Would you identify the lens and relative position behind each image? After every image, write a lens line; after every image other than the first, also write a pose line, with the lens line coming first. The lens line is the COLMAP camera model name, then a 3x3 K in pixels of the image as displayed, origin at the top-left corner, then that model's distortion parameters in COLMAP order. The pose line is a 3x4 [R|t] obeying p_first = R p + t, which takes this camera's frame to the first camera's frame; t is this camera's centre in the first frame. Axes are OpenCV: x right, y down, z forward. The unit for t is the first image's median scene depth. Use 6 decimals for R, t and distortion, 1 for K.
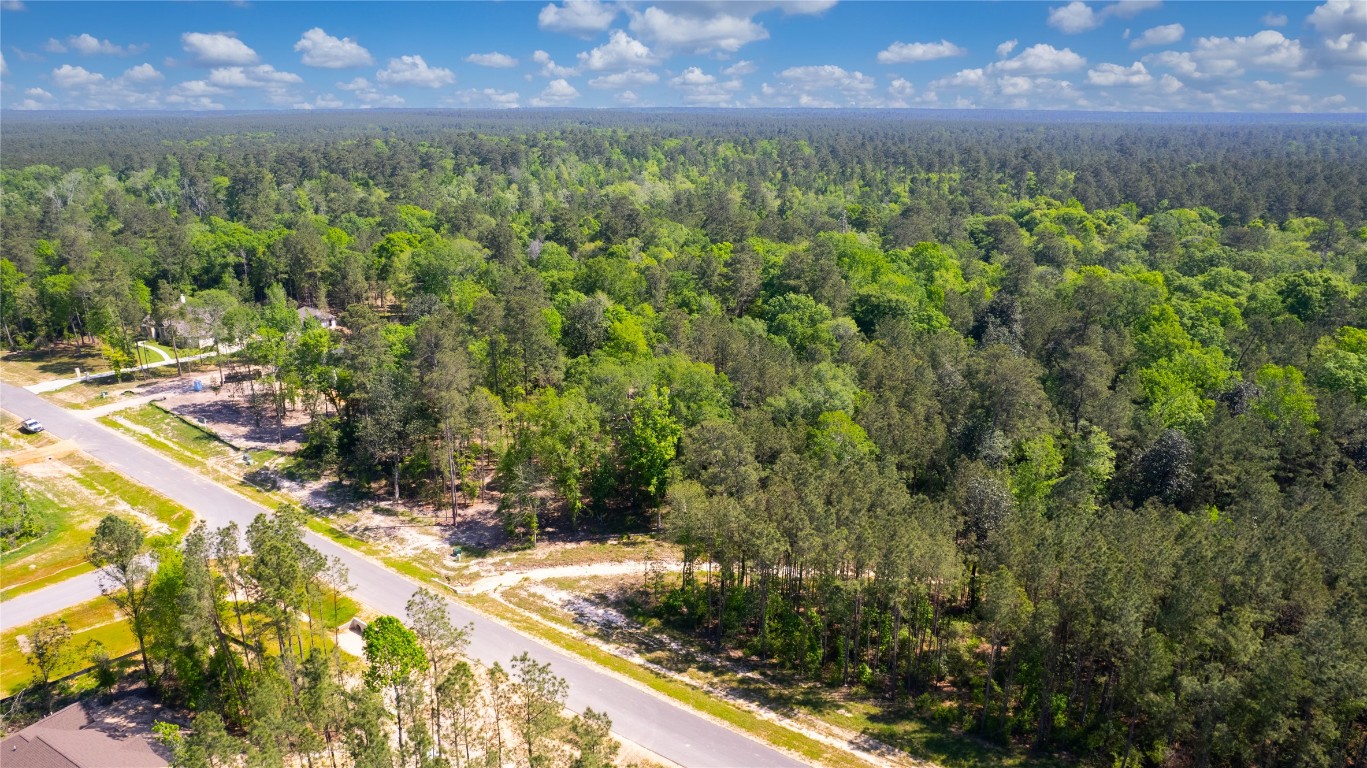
lens RADIAL K [[941.1, 0, 681.3], [0, 941.1, 379.2], [0, 0, 1]] dist [-0.099799, 0.105782]
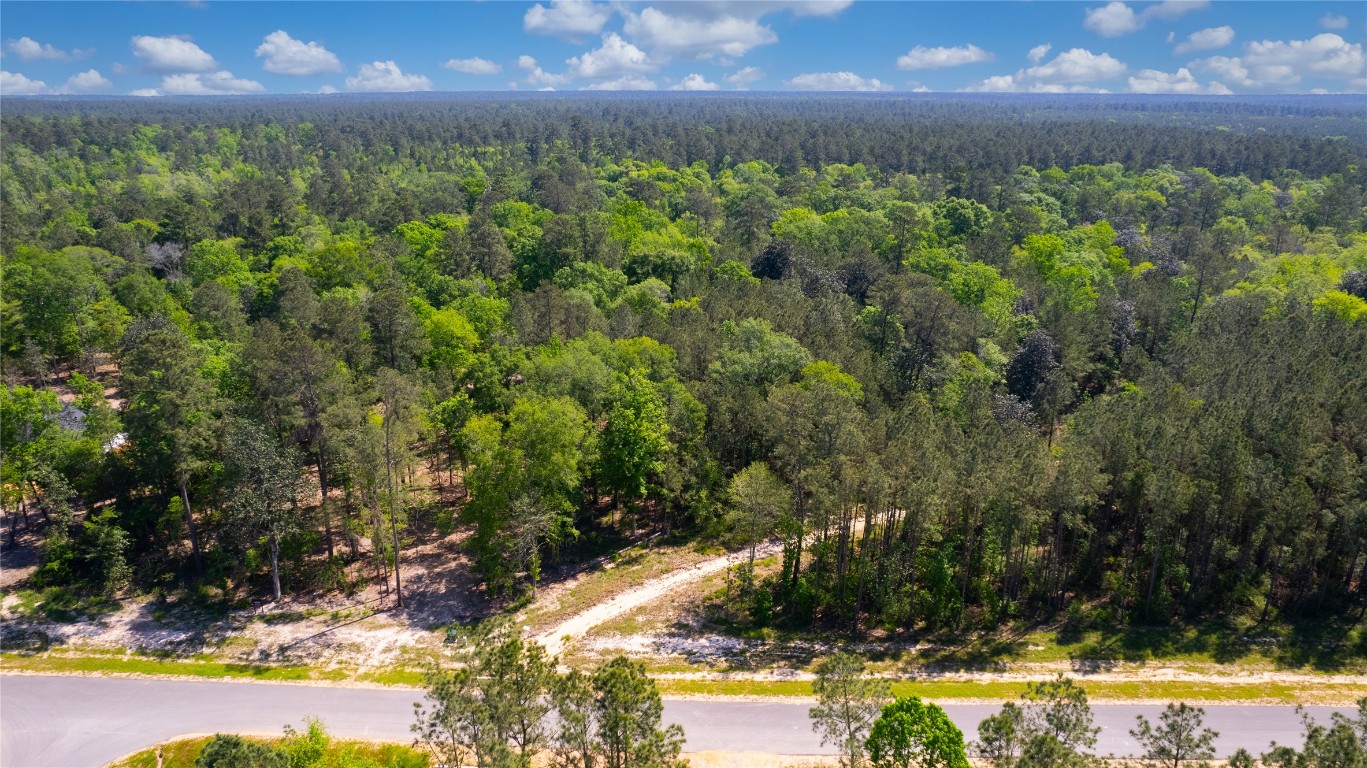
lens RADIAL K [[908.9, 0, 699.2], [0, 908.9, 389.5], [0, 0, 1]] dist [-0.092760, 0.087688]
pose [[0.823809, -0.181861, 0.536904, -0.369659], [0.160944, 0.983202, 0.086085, -0.035159], [-0.543540, 0.015495, 0.839240, 0.239617]]
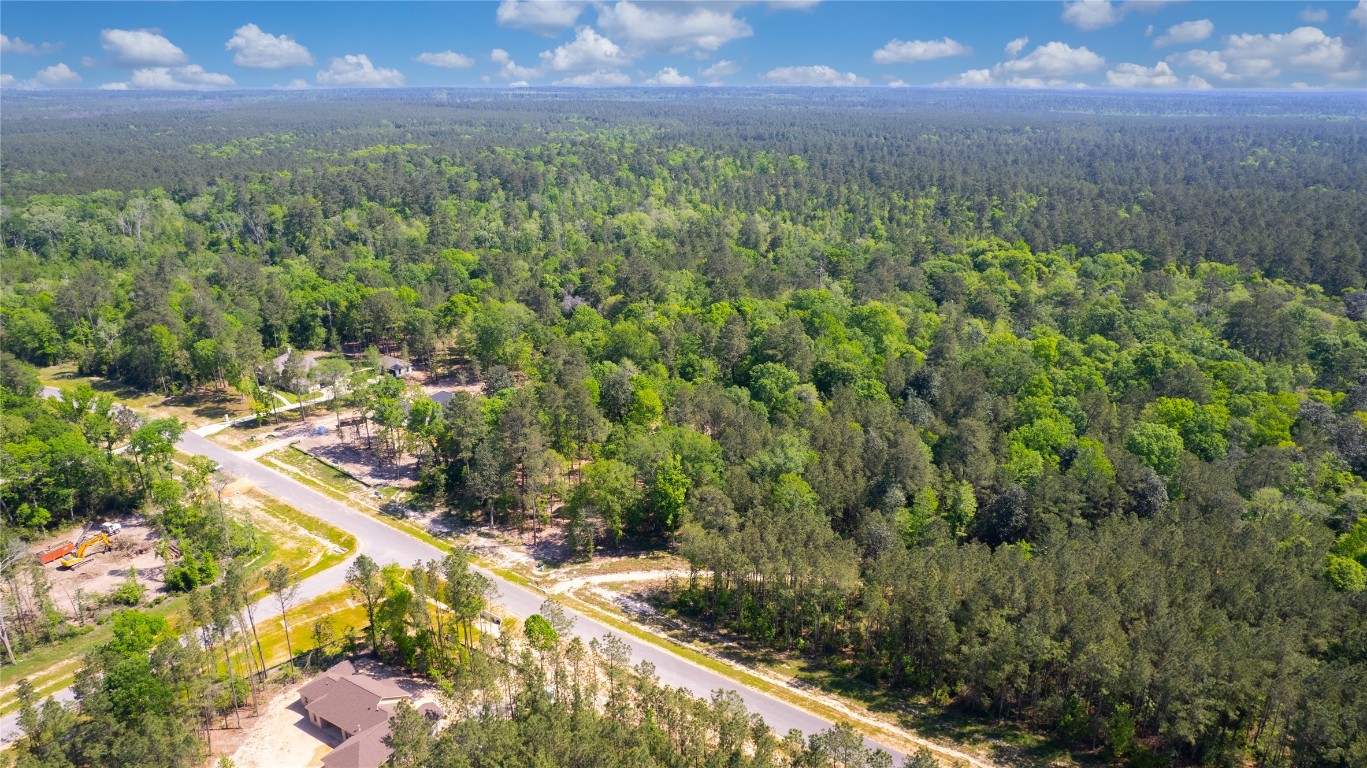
lens RADIAL K [[935.1, 0, 683.5], [0, 935.1, 384.0], [0, 0, 1]] dist [-0.094632, 0.096352]
pose [[0.999997, -0.002599, -0.000469, -0.006162], [0.002613, 0.999483, 0.032035, -0.133325], [0.000385, -0.032036, 0.999487, -0.426756]]
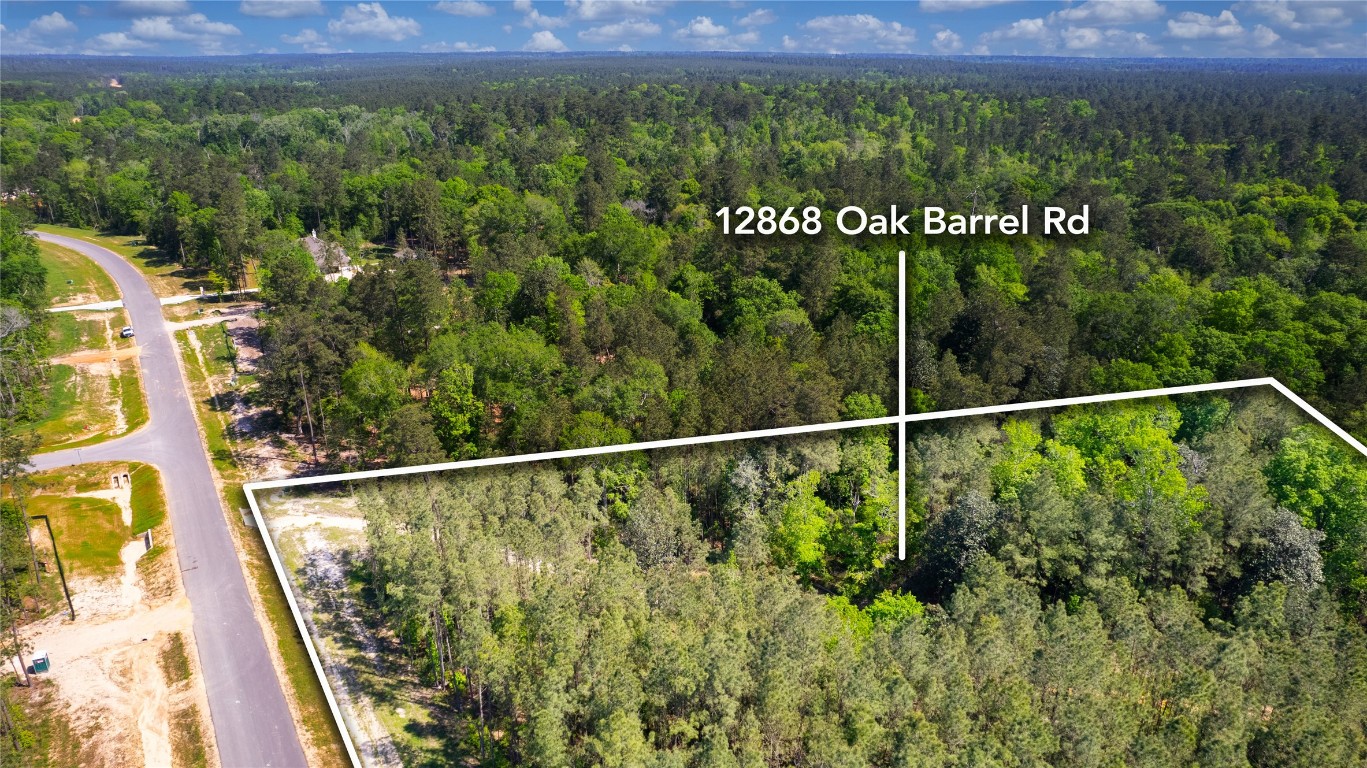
lens RADIAL K [[936.9, 0, 647.7], [0, 936.9, 382.4], [0, 0, 1]] dist [-0.097937, 0.090214]
pose [[0.926147, 0.127501, -0.354957, 0.457068], [-0.106484, 0.991233, 0.078215, -0.061856], [0.361818, -0.034641, 0.931605, 0.118533]]
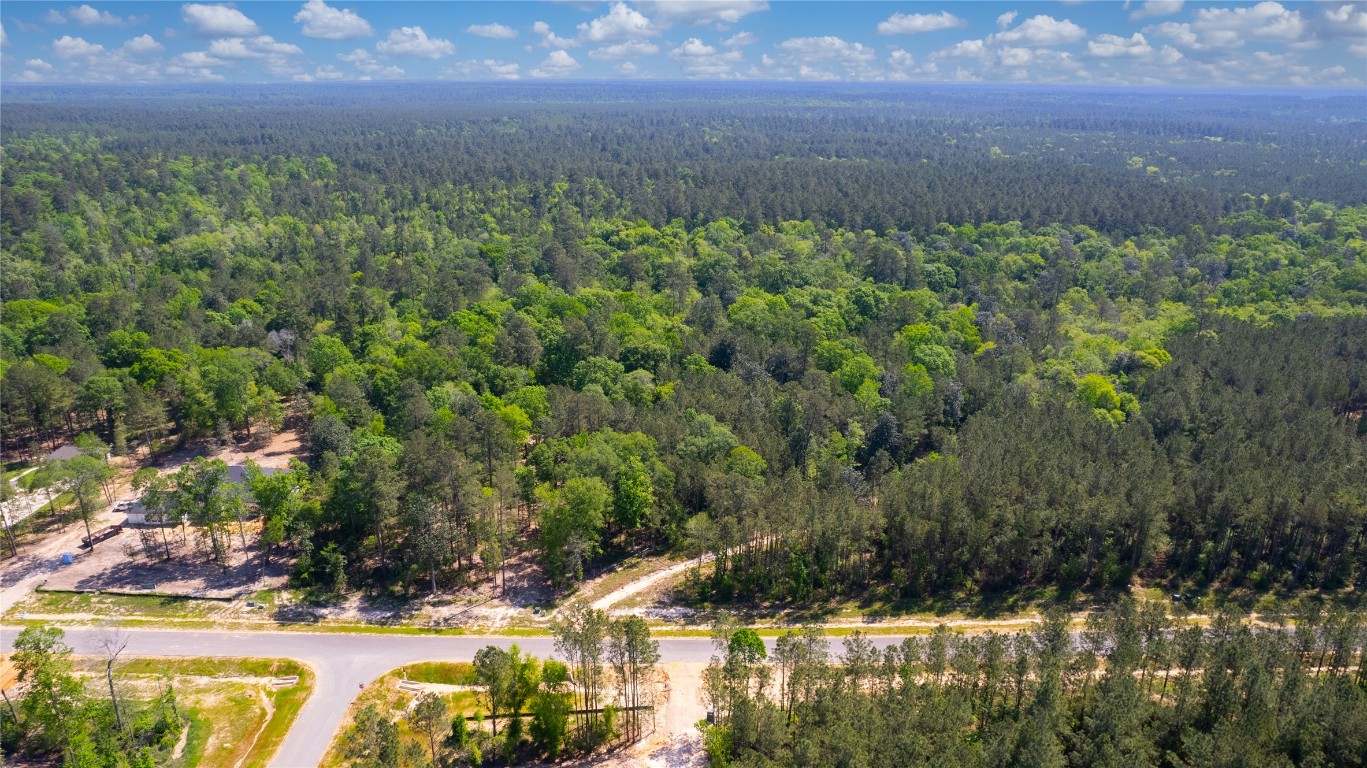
lens RADIAL K [[895.0, 0, 726.3], [0, 895.0, 378.5], [0, 0, 1]] dist [-0.068348, 0.031748]
pose [[0.796231, -0.195366, 0.572581, -0.611498], [0.166219, 0.980647, 0.103455, -0.212873], [-0.581711, 0.012800, 0.813295, -0.220782]]
